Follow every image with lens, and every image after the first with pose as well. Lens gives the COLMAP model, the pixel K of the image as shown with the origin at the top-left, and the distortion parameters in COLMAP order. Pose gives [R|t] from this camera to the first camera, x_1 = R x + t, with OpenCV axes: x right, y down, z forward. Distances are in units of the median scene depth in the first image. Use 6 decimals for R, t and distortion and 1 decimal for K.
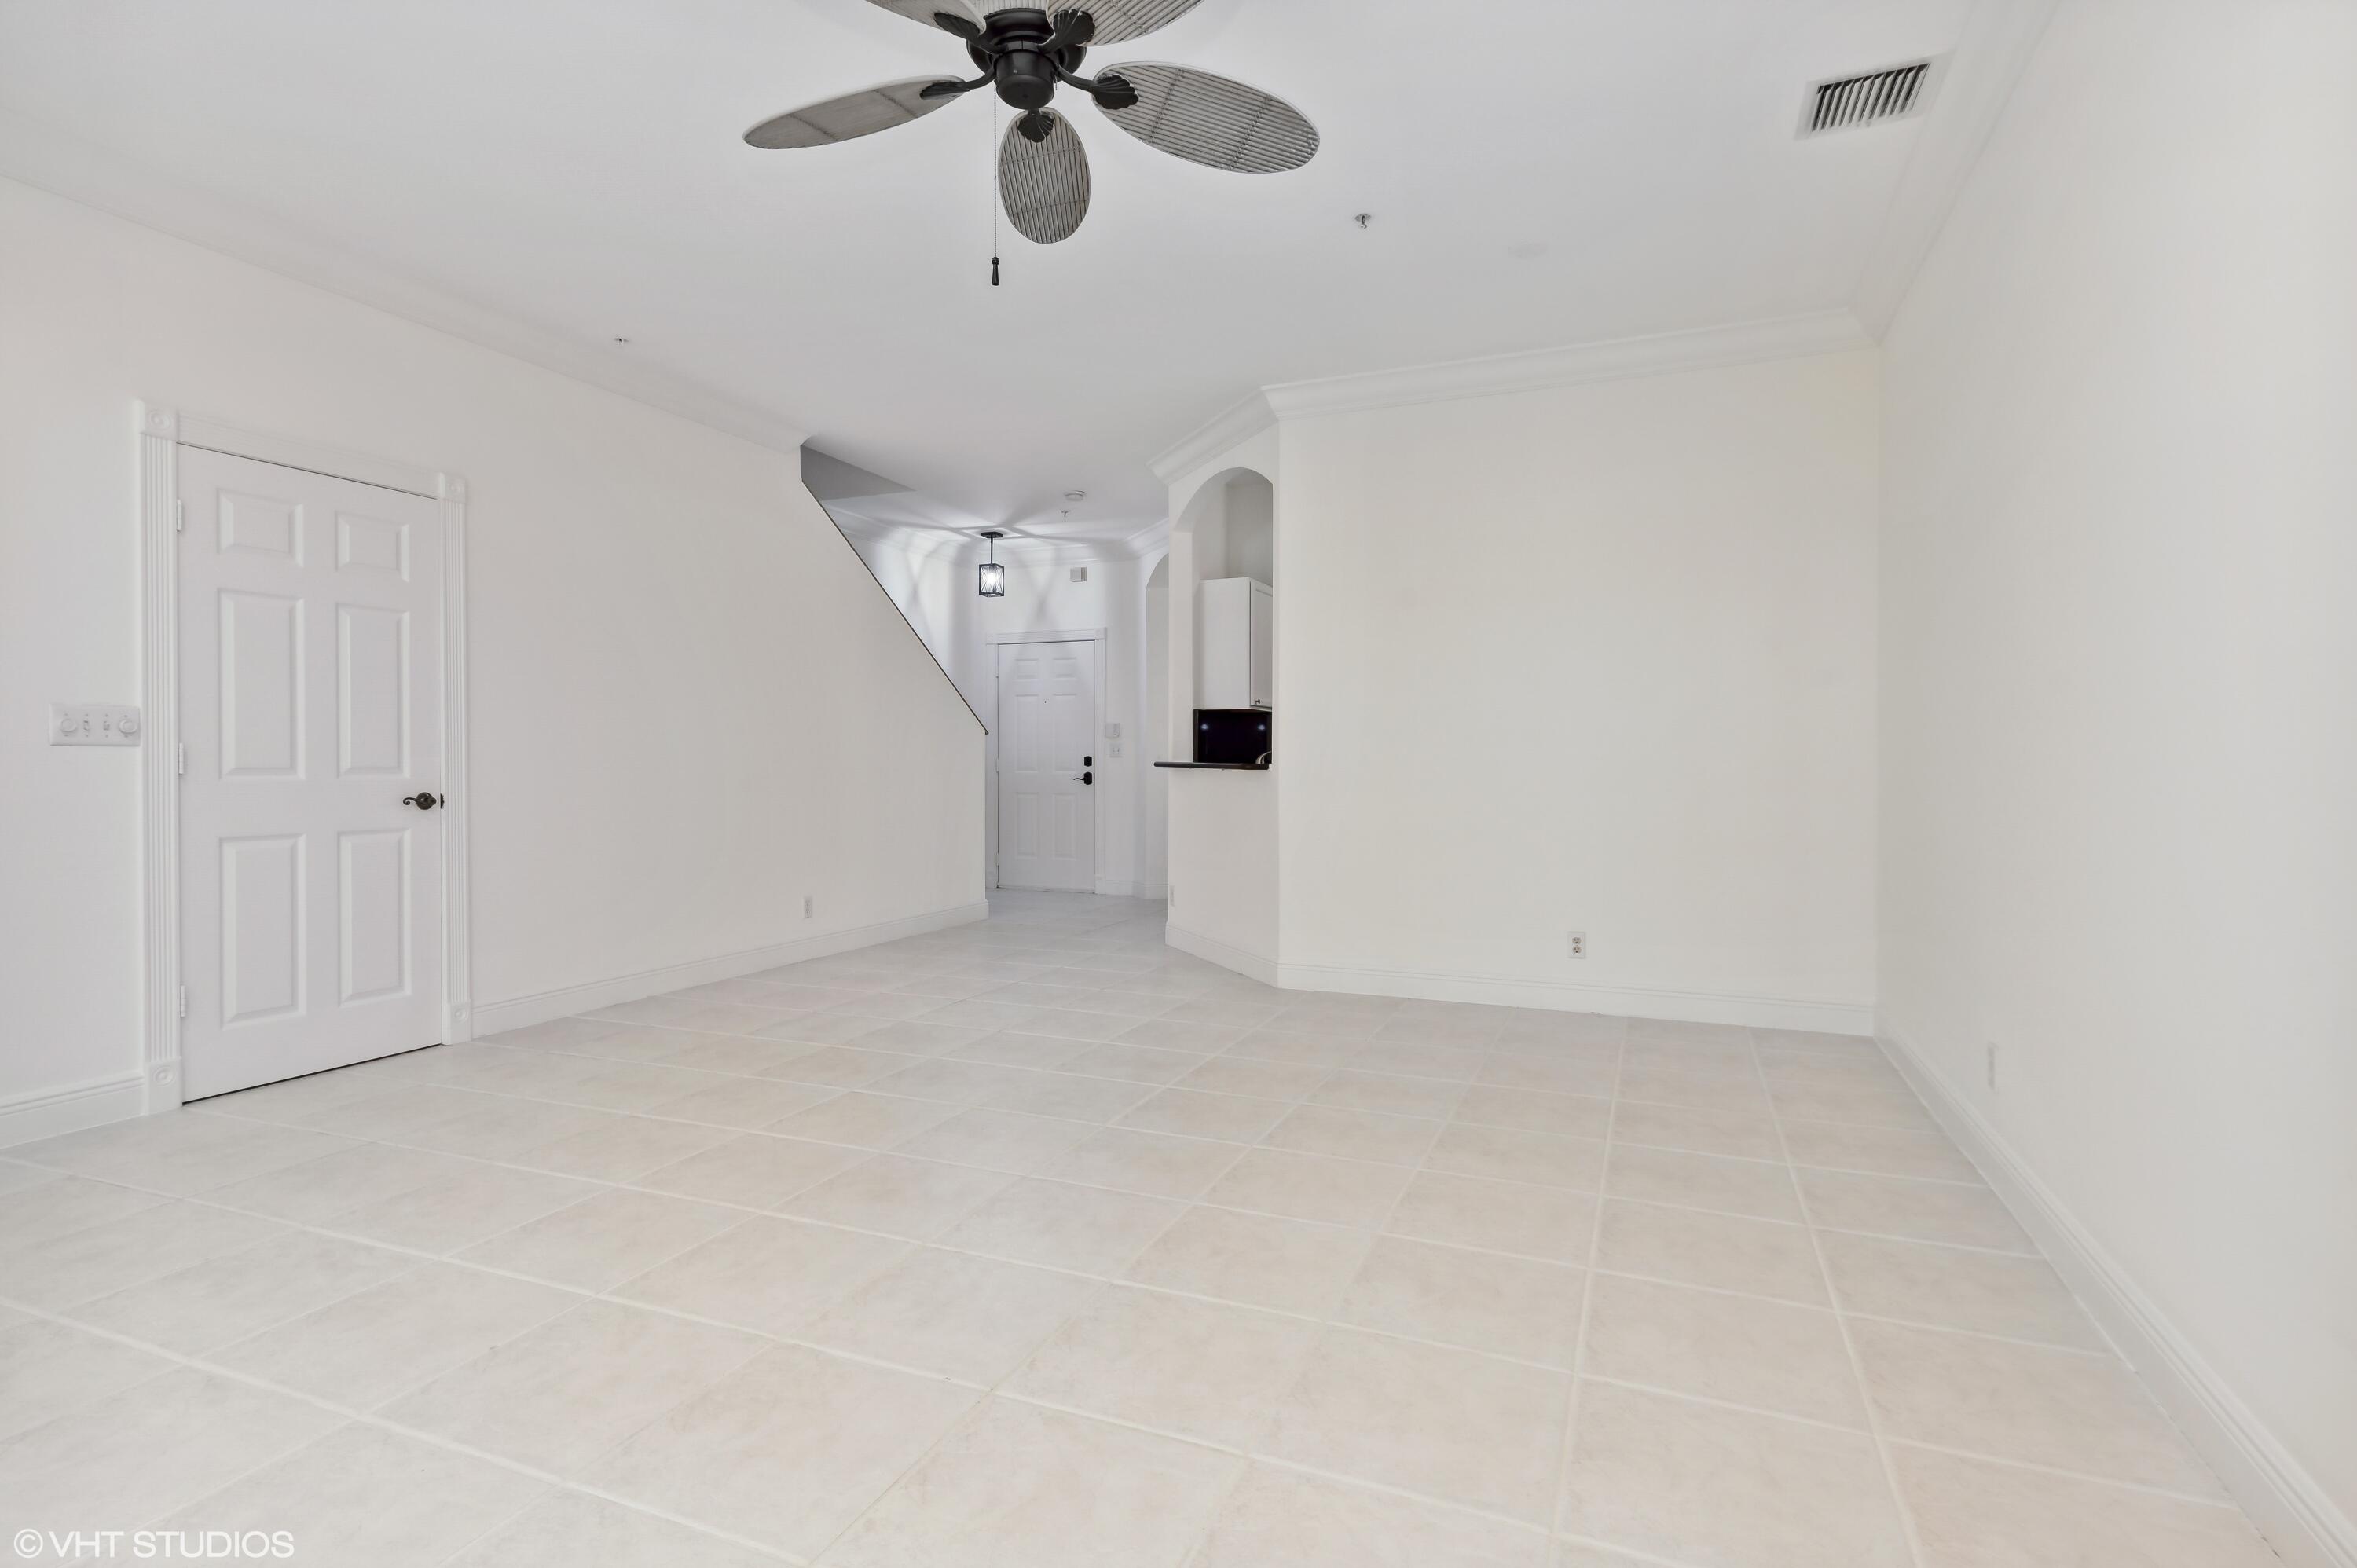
lens RADIAL K [[1149.5, 0, 1176.7], [0, 1149.5, 769.3], [0, 0, 1]] dist [0.000395, -0.000394]
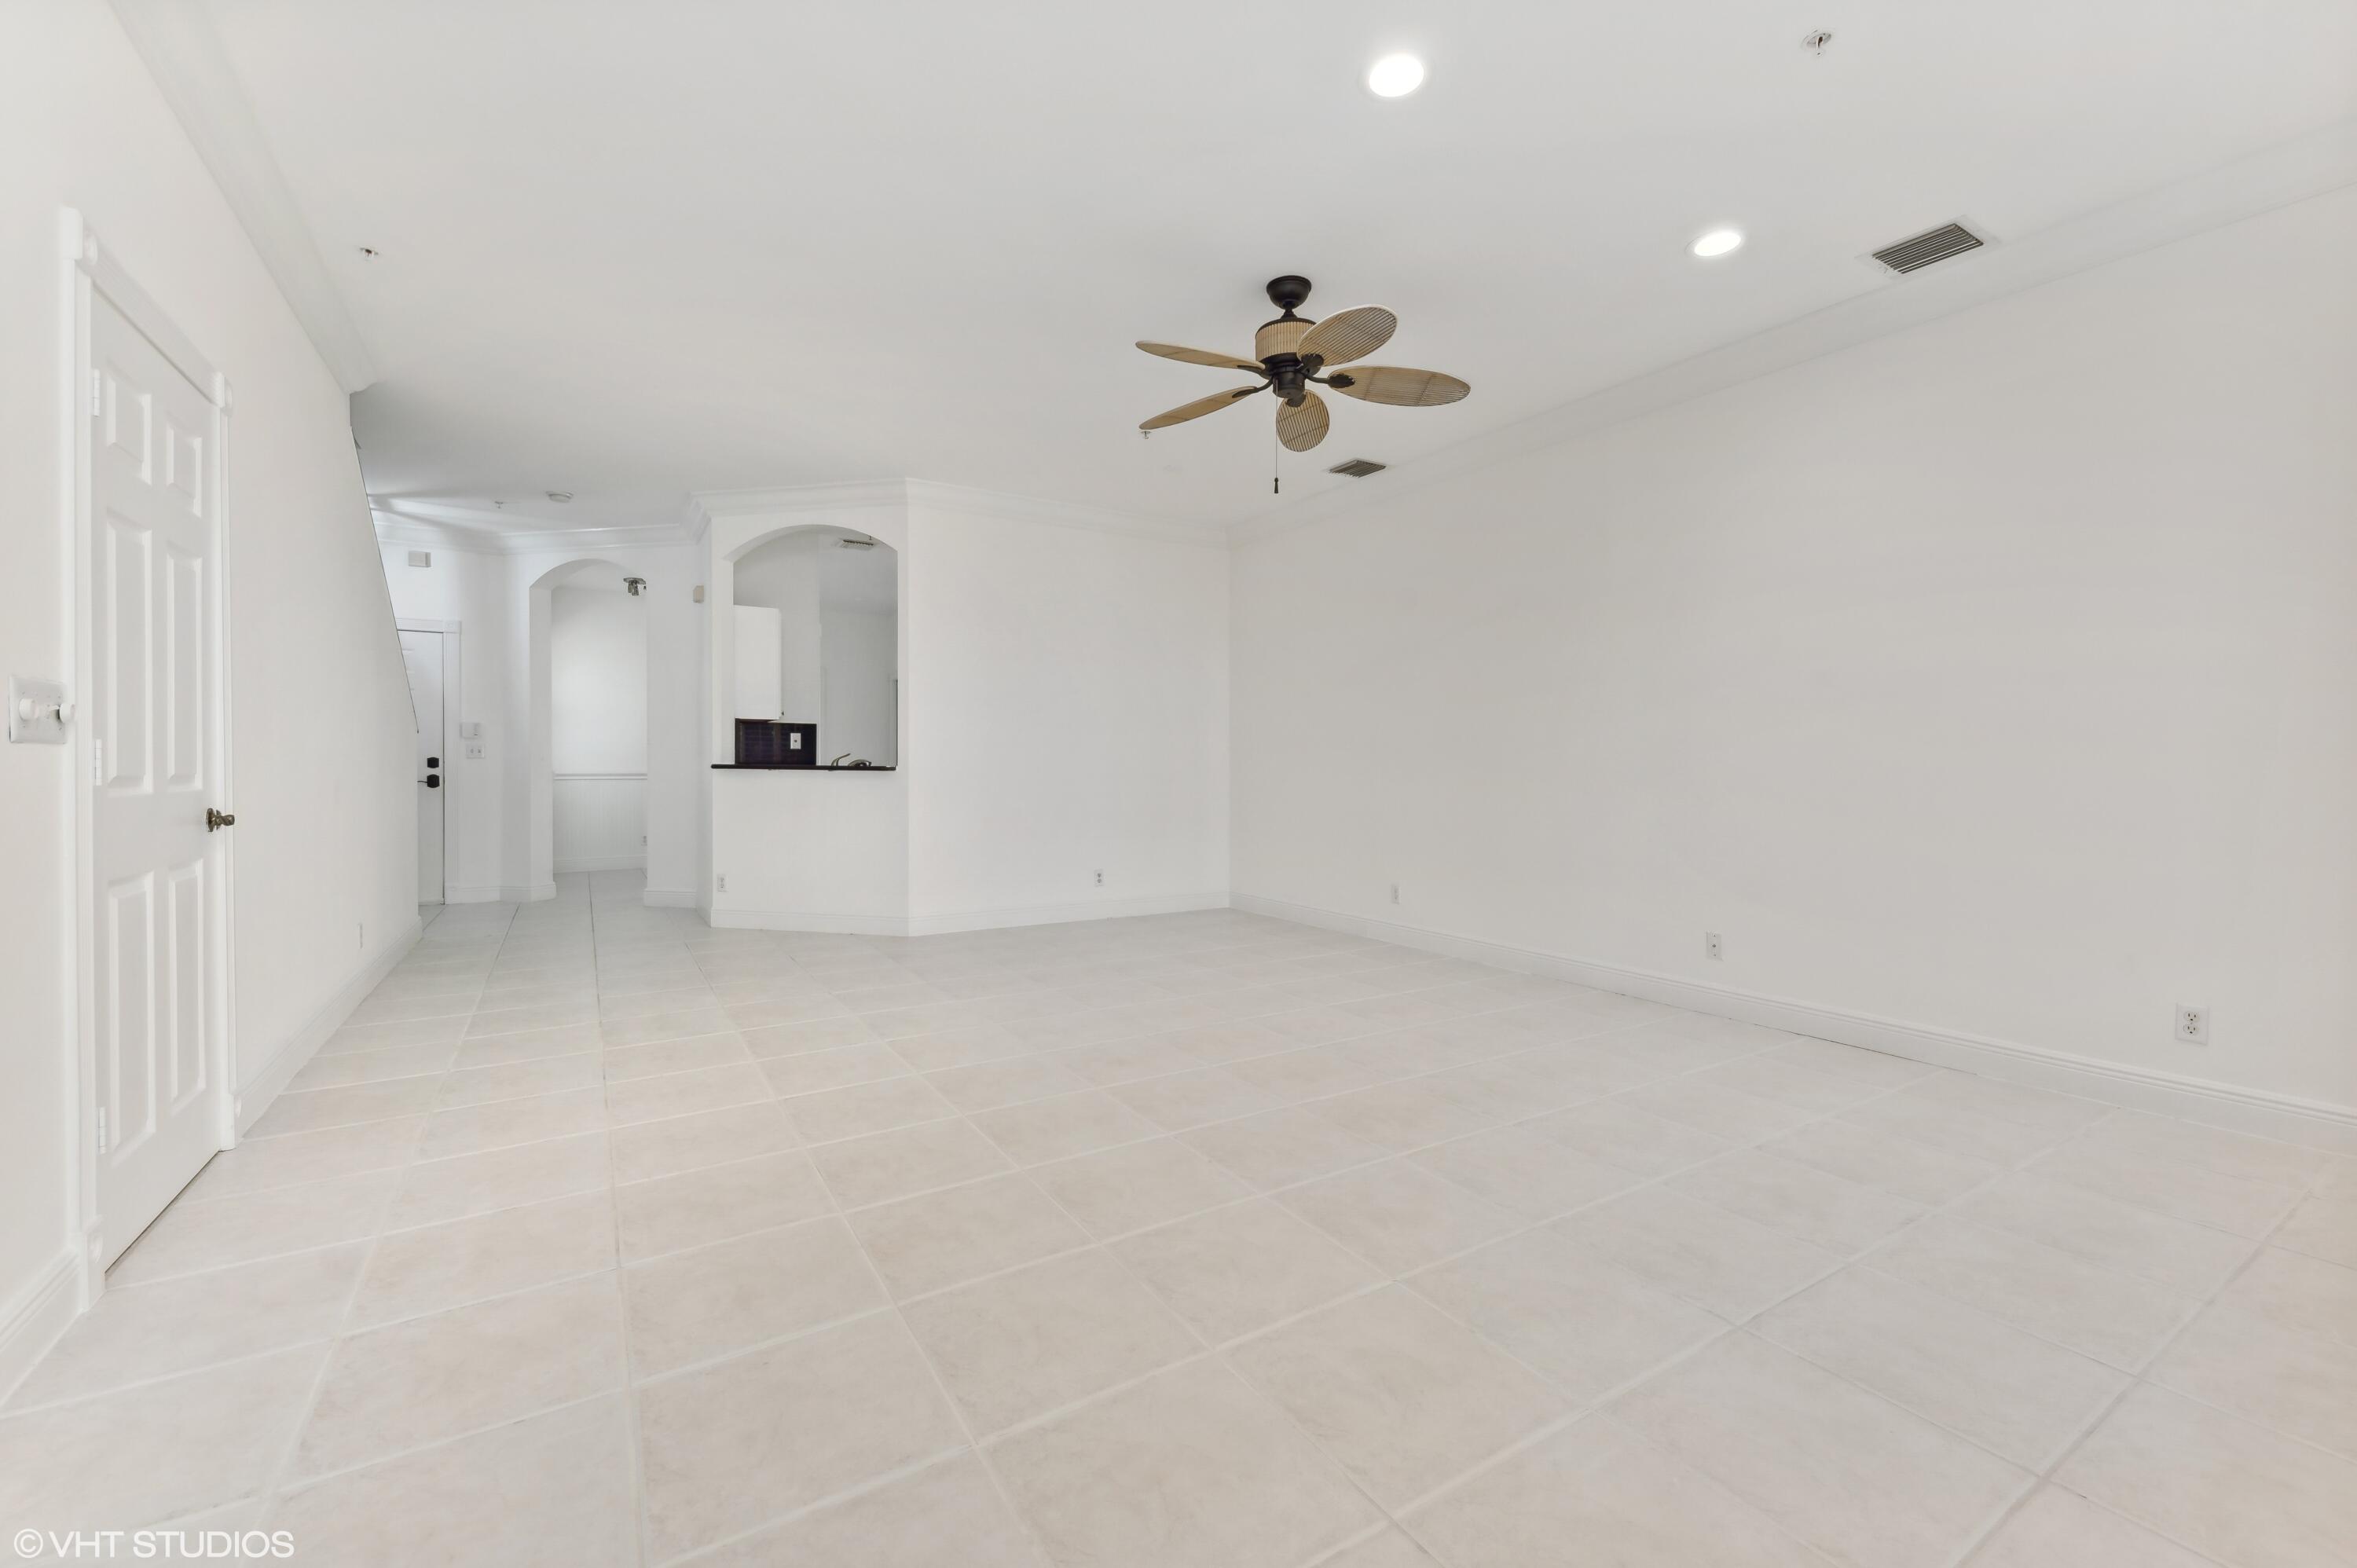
lens RADIAL K [[938.8, 0, 1180.6], [0, 938.8, 773.6], [0, 0, 1]] dist [0.003410, -0.002243]
pose [[0.590216, -0.006983, 0.807215, -0.475775], [0.002300, 0.999973, 0.006969, -0.002863], [-0.807242, -0.002256, 0.590216, 0.092658]]
